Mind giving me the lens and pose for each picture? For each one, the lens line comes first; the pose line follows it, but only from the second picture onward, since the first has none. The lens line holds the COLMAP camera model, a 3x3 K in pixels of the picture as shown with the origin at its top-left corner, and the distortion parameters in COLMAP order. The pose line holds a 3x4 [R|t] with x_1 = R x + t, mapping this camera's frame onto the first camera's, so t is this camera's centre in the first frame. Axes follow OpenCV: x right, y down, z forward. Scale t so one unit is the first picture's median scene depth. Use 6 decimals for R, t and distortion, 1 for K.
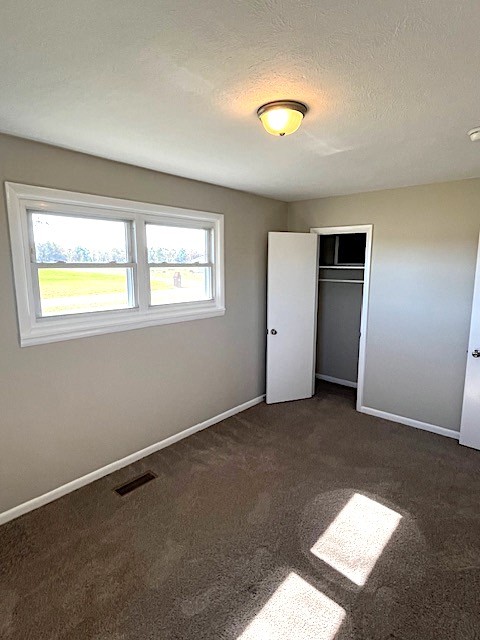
lens RADIAL K [[364.3, 0, 240.0], [0, 364.3, 320.0], [0, 0, 1]] dist [0.003742, -0.000098]
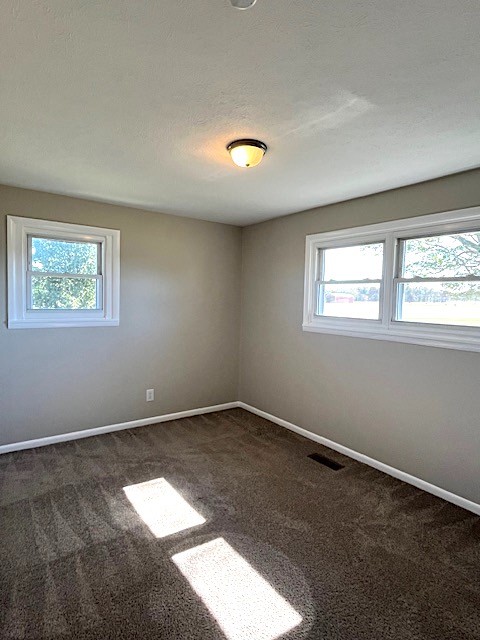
lens RADIAL K [[364.3, 0, 240.0], [0, 364.3, 320.0], [0, 0, 1]] dist [0.003742, -0.000098]
pose [[-0.257158, 0.051120, -0.965016, 0.917200], [-0.176190, 0.979382, 0.098832, -0.073519], [0.950172, 0.195442, -0.242849, 0.937331]]
